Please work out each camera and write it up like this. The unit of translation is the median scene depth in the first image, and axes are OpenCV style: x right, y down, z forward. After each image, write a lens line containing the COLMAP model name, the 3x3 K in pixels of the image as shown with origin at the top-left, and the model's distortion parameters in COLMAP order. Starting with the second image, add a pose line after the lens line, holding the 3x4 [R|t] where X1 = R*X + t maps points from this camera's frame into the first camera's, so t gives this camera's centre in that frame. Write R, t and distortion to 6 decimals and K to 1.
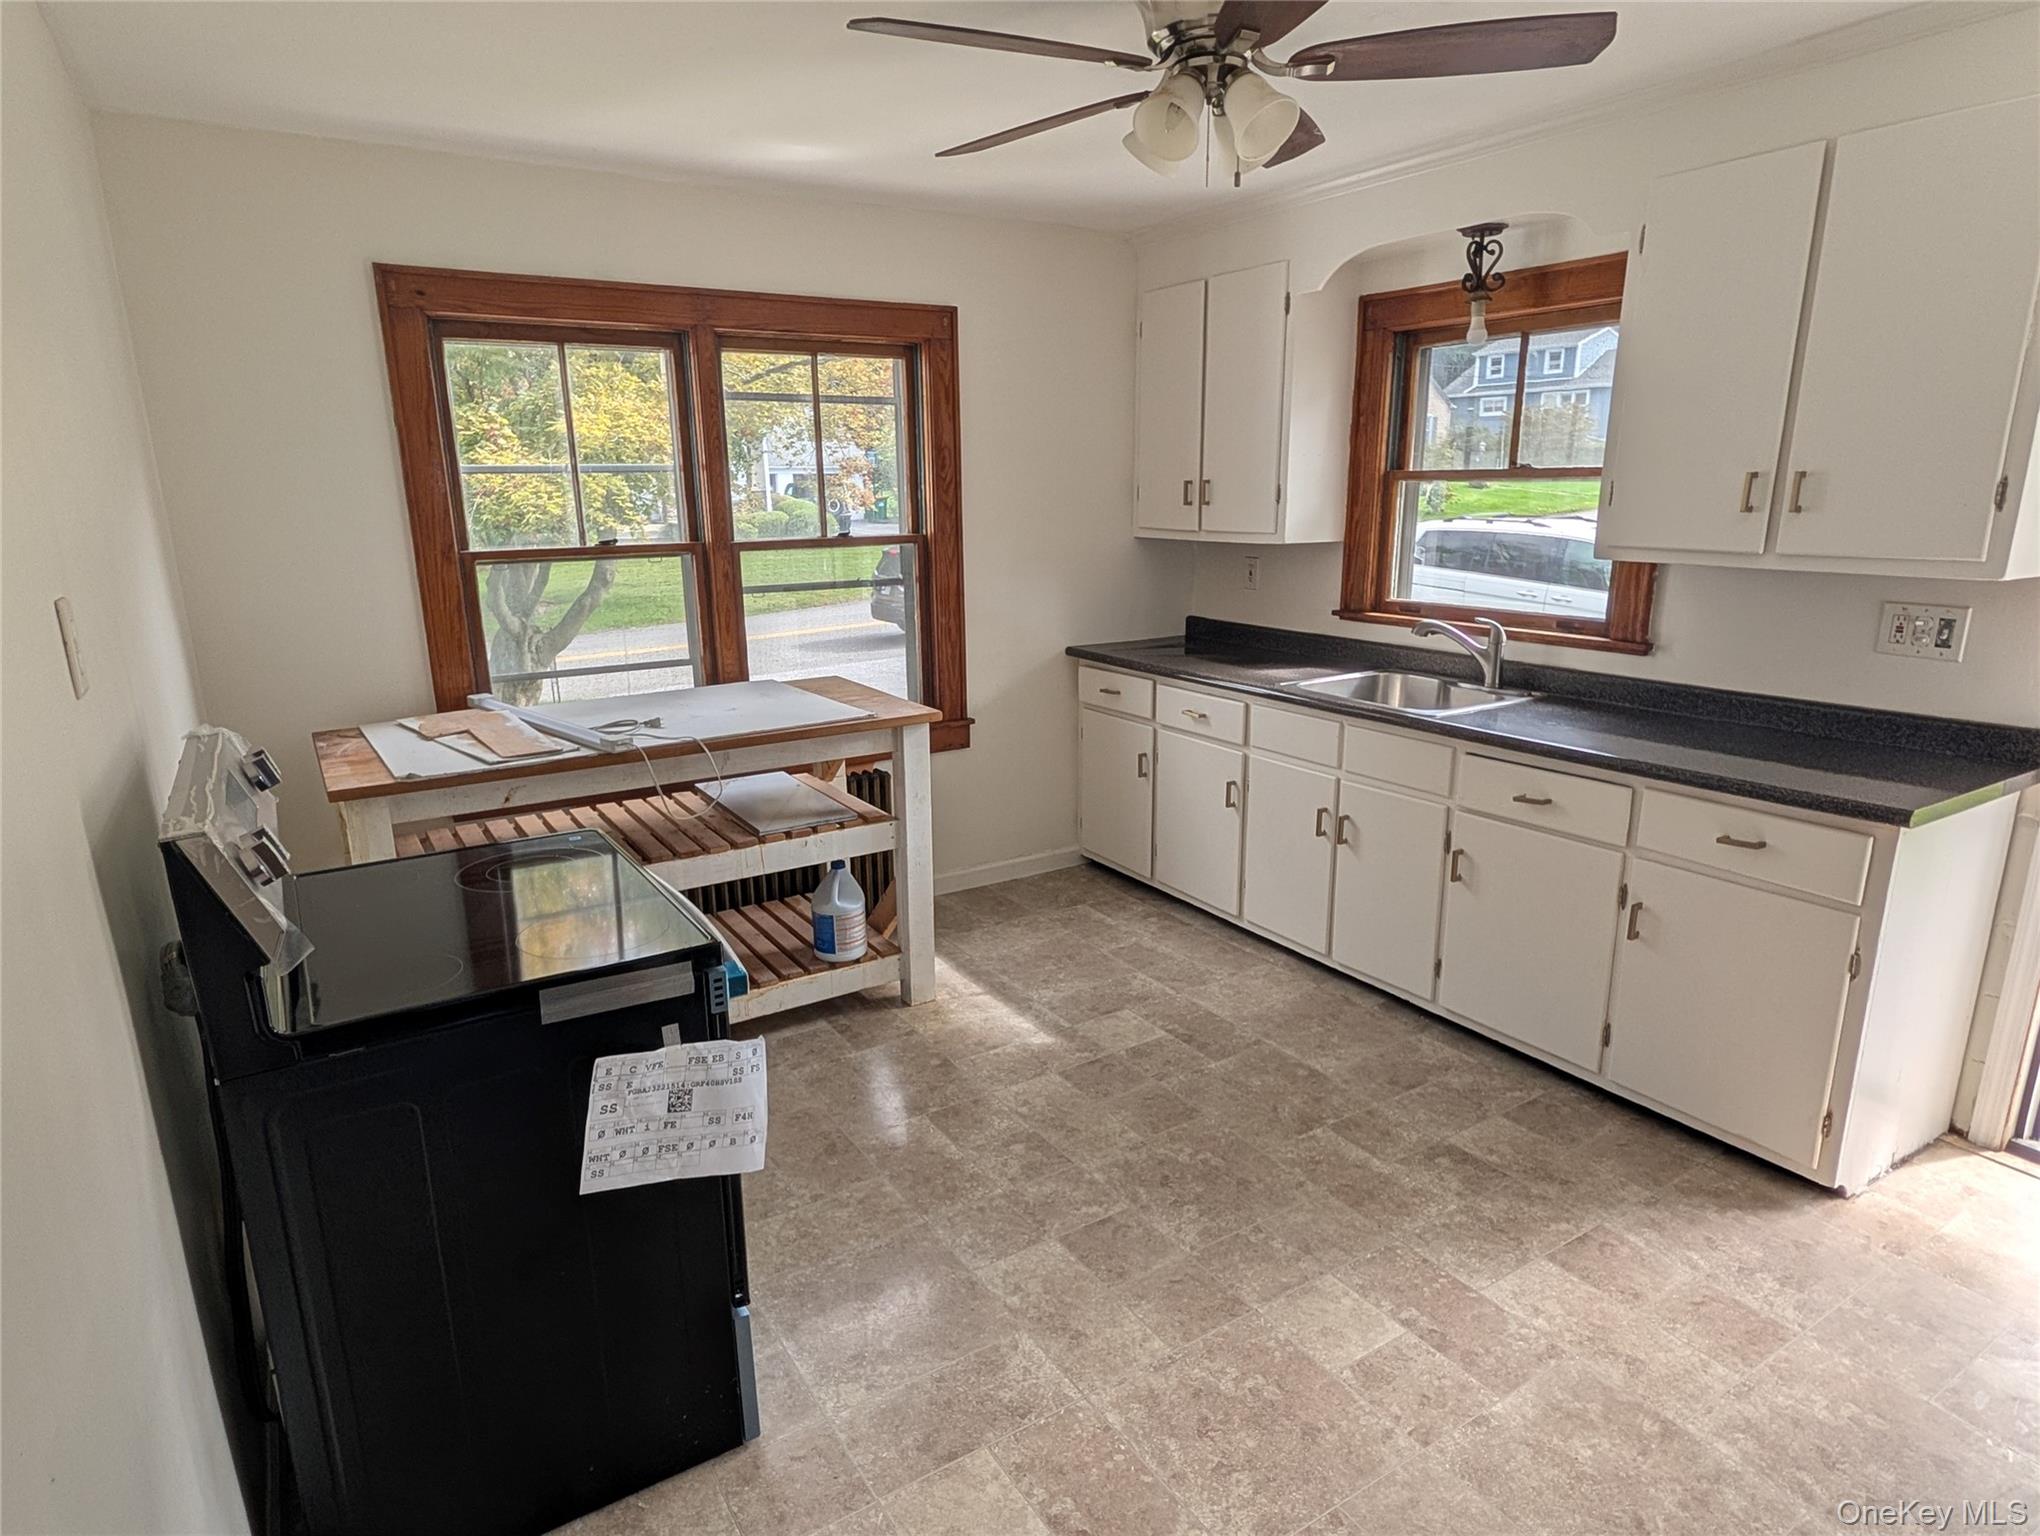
lens RADIAL K [[1162.5, 0, 1022.6], [0, 1162.5, 800.5], [0, 0, 1]] dist [-0.000473, -0.000557]
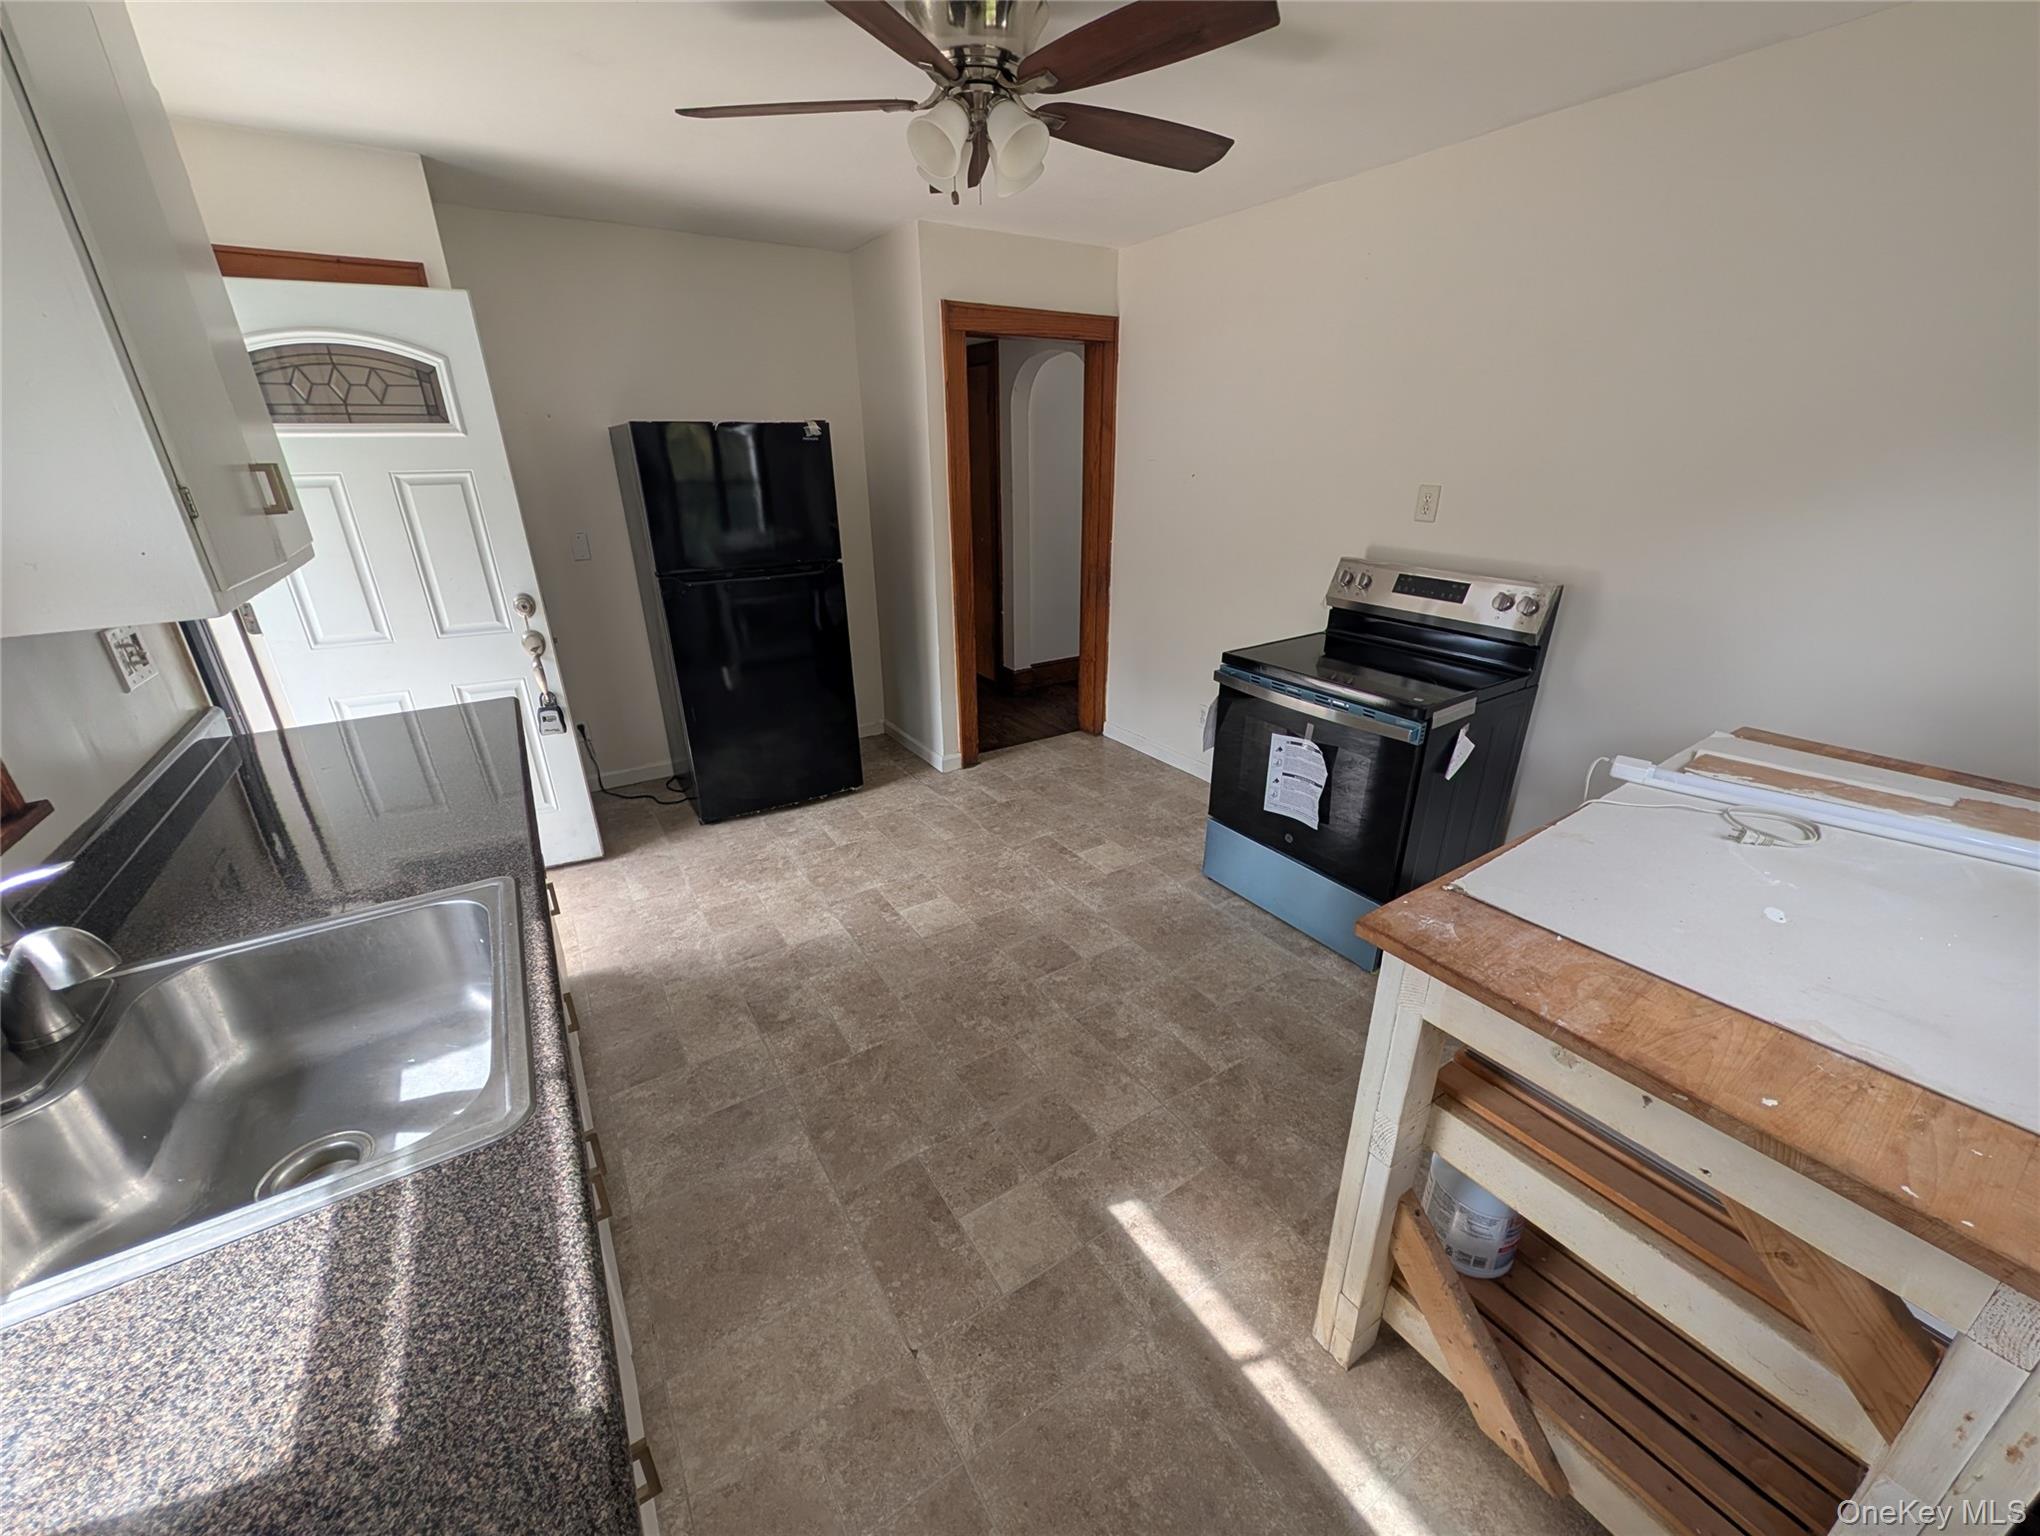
lens RADIAL K [[794.2, 0, 1020.0], [0, 794.2, 768.0], [0, 0, 1]] dist [-0.000174, -0.000052]
pose [[-0.999727, 0.023258, 0.002273, 0.092774], [0.019851, 0.793892, 0.607734, -0.418481], [0.012331, 0.607614, -0.794137, 1.489352]]
